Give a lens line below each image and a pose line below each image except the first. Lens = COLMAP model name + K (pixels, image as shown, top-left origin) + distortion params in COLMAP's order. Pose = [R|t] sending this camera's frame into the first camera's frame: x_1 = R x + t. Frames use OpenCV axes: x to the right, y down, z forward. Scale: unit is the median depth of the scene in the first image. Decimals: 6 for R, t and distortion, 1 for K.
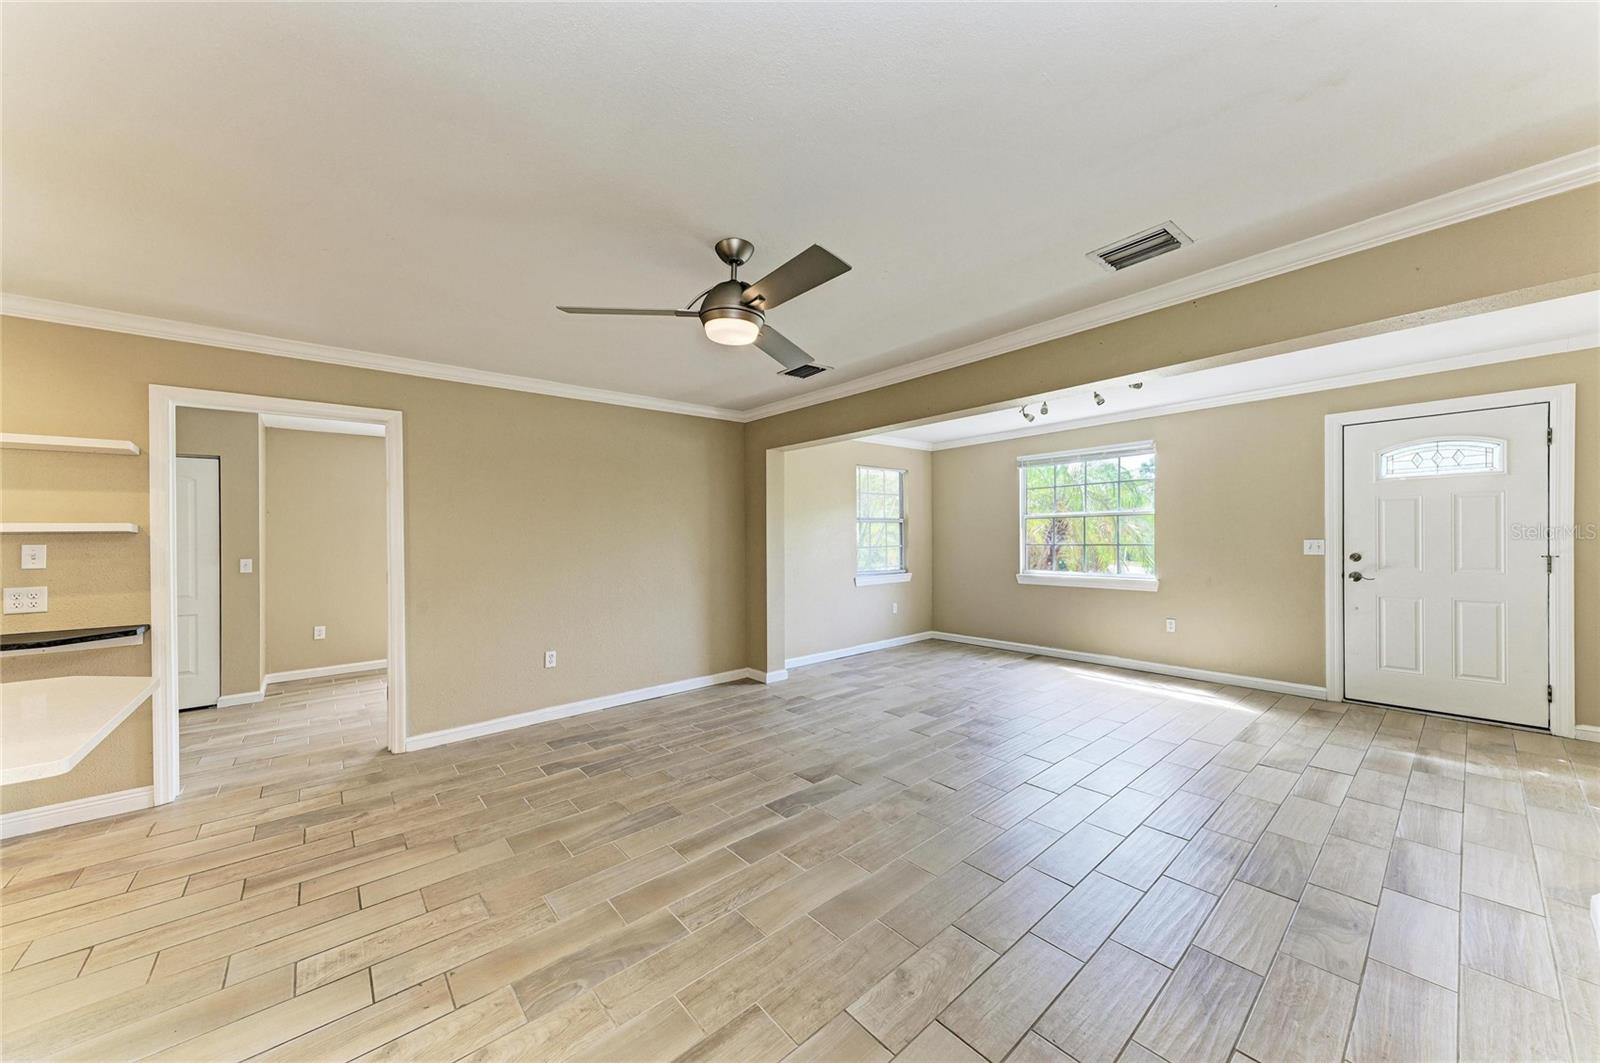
lens RADIAL K [[564.5, 0, 803.4], [0, 564.5, 539.3], [0, 0, 1]] dist [0.002599, 0.000143]
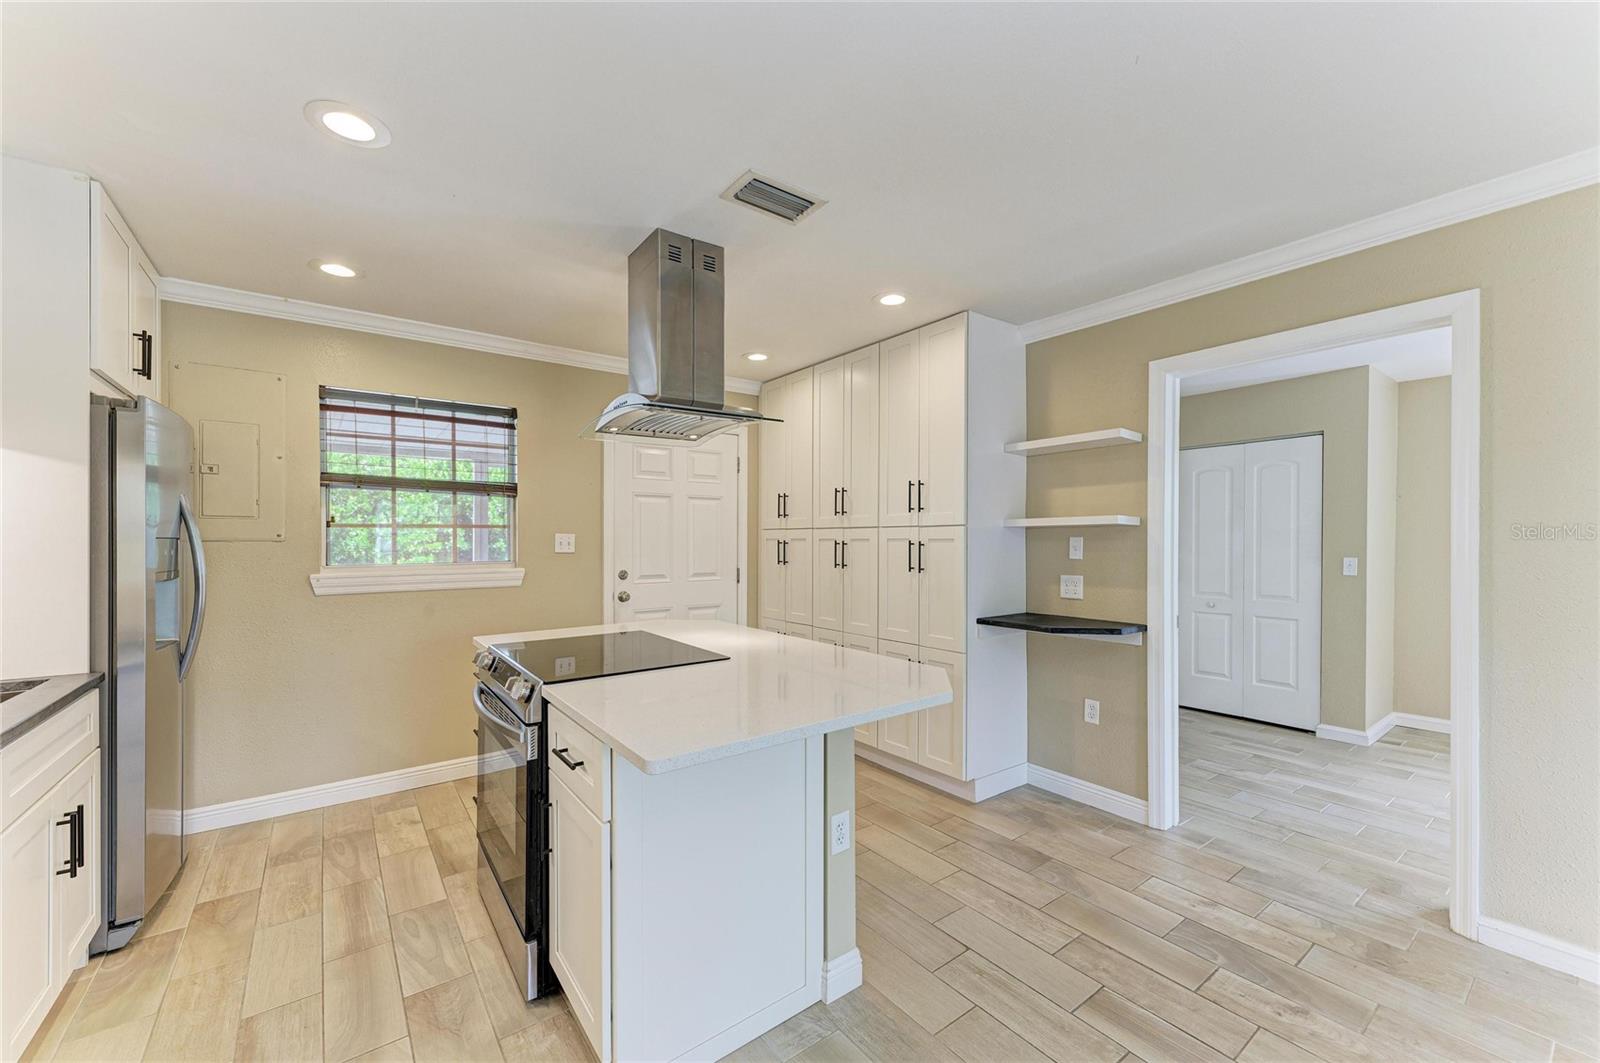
lens RADIAL K [[629.4, 0, 803.5], [0, 629.4, 539.2], [0, 0, 1]] dist [0.021451, -0.008234]
pose [[-0.067435, 0.011401, -0.997659, -0.097137], [-0.000277, 0.999934, 0.011446, -0.000697], [0.997724, 0.001048, -0.067427, 0.514832]]
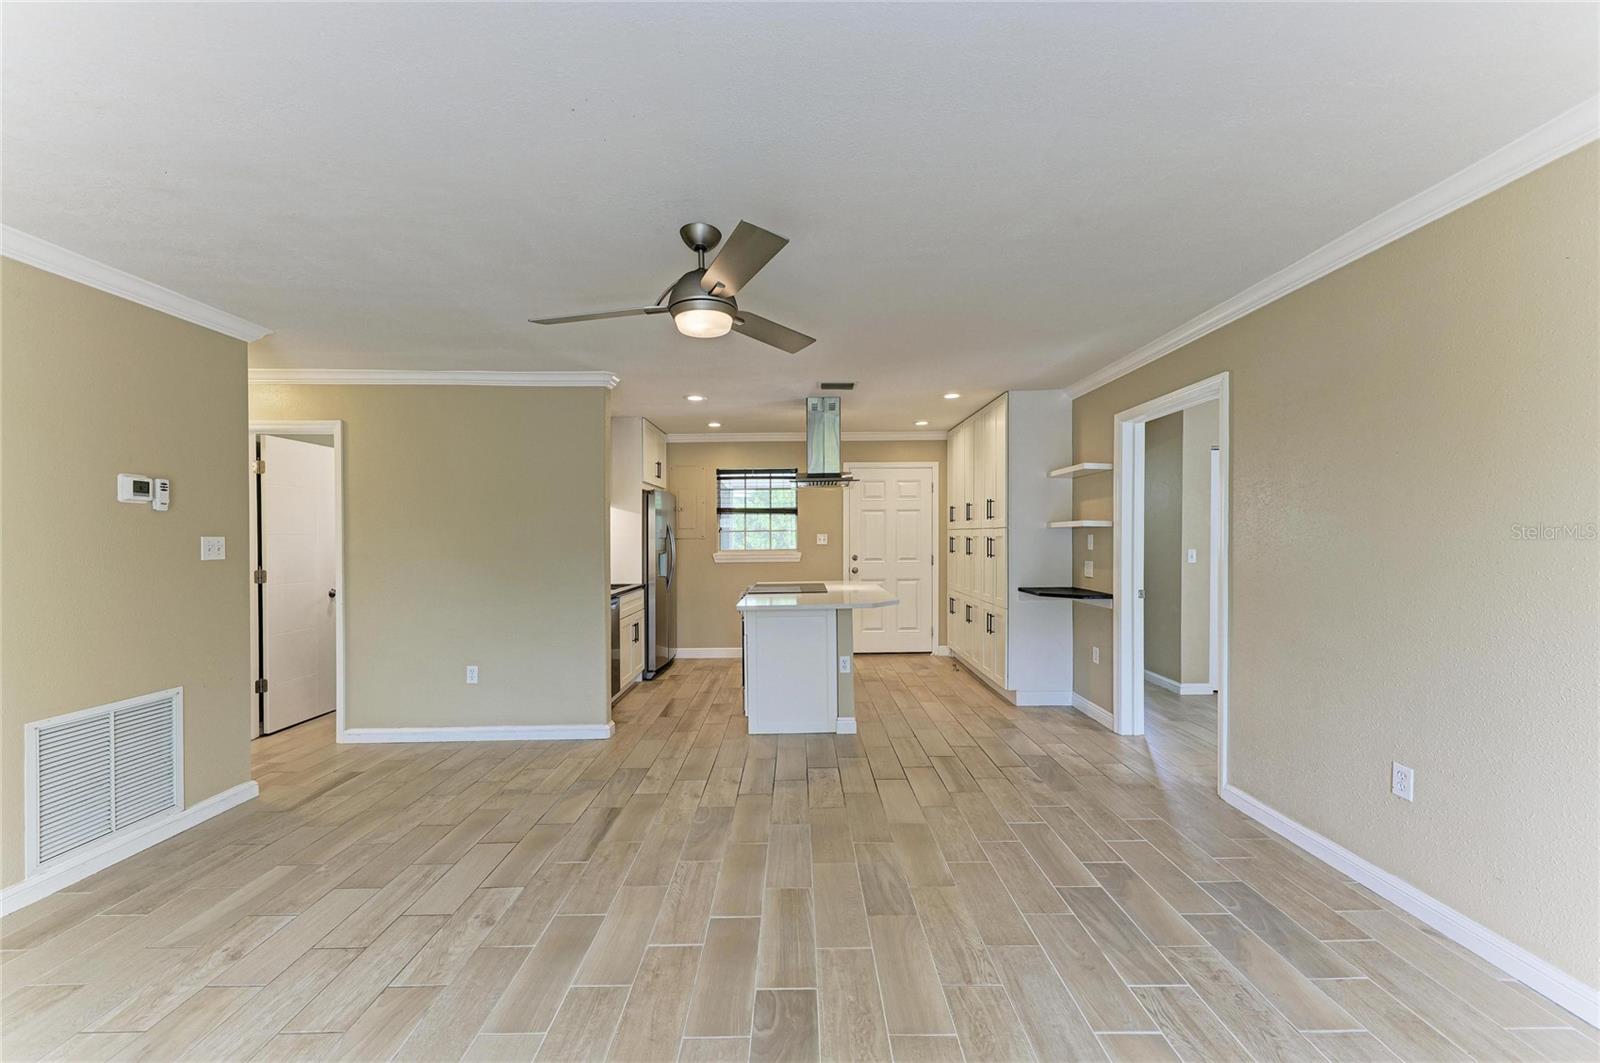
lens RADIAL K [[601.5, 0, 797.6], [0, 601.5, 527.4], [0, 0, 1]] dist [0.015217, -0.000009]
pose [[-0.656456, 0.009004, -0.754311, 0.412271], [0.016366, 0.999863, -0.002308, -0.018953], [0.754187, -0.013860, -0.656514, 1.372399]]
